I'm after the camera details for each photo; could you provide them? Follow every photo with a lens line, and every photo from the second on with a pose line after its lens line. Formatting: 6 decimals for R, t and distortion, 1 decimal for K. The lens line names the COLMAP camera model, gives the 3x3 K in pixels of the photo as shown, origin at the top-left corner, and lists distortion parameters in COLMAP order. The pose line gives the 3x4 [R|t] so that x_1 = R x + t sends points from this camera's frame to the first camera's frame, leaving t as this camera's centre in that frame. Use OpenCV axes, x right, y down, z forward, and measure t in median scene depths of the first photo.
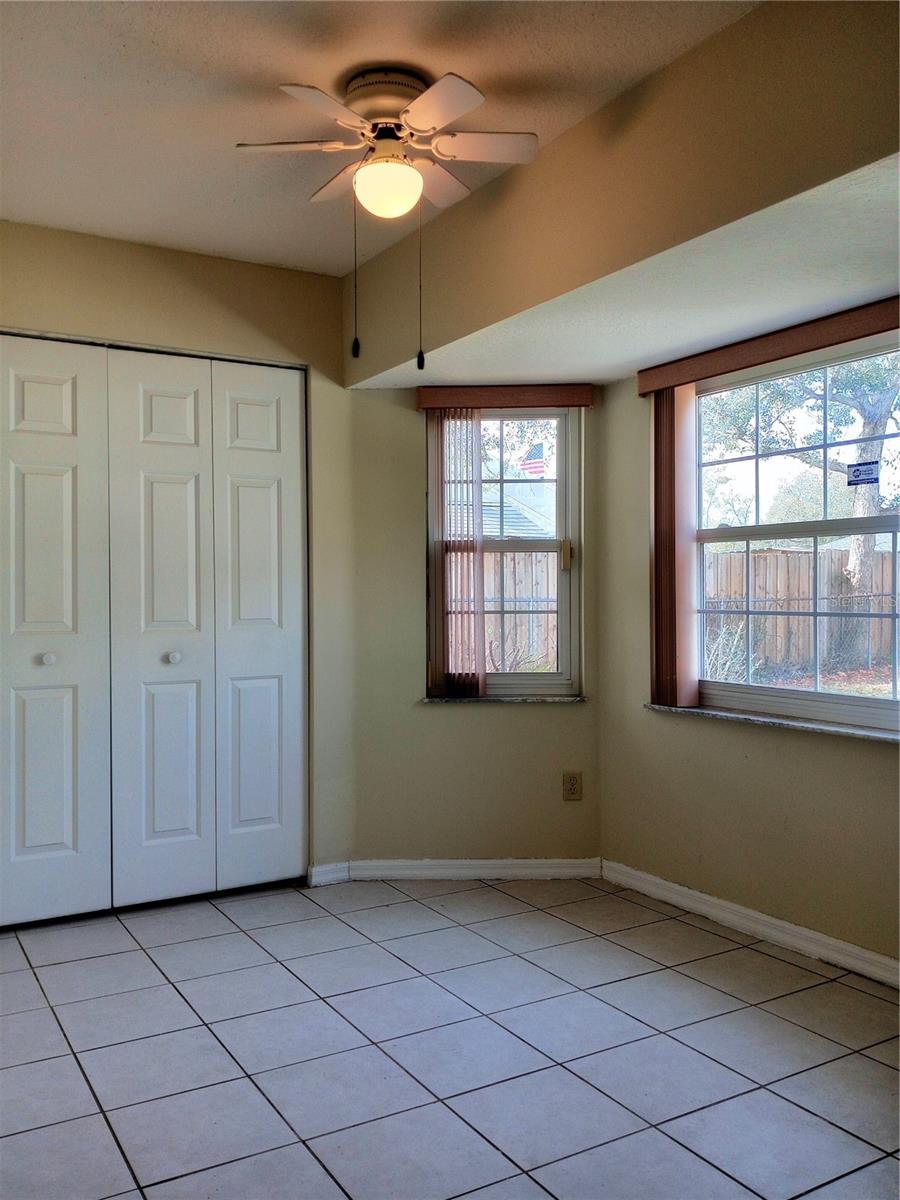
lens RADIAL K [[993.9, 0, 425.9], [0, 993.9, 592.8], [0, 0, 1]] dist [0.049463, -0.087464]
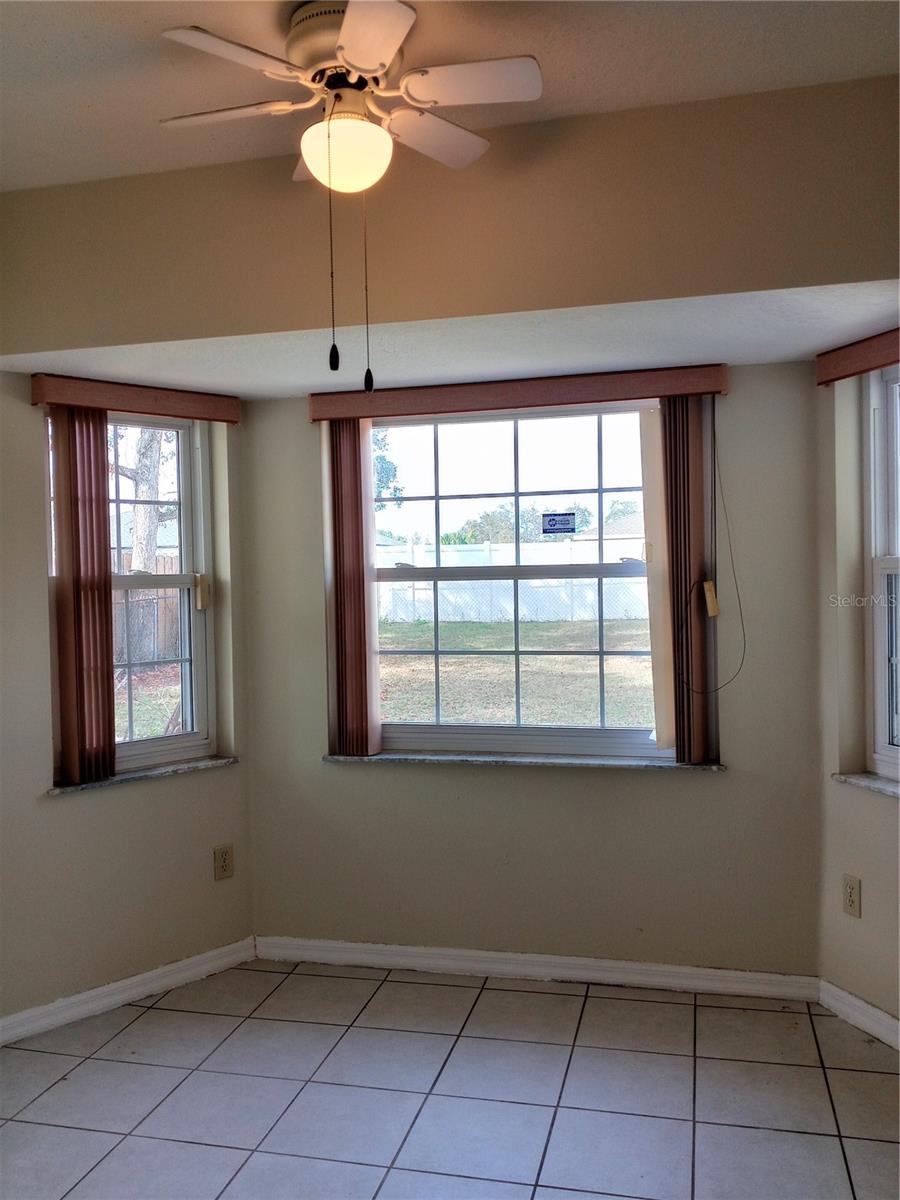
lens RADIAL K [[993.9, 0, 450.7], [0, 993.9, 590.7], [0, 0, 1]] dist [0.049463, -0.087464]
pose [[0.692125, -0.012746, 0.721665, -0.370266], [0.015740, 0.999873, 0.002564, -0.042937], [-0.721606, 0.009585, 0.692237, 0.284268]]
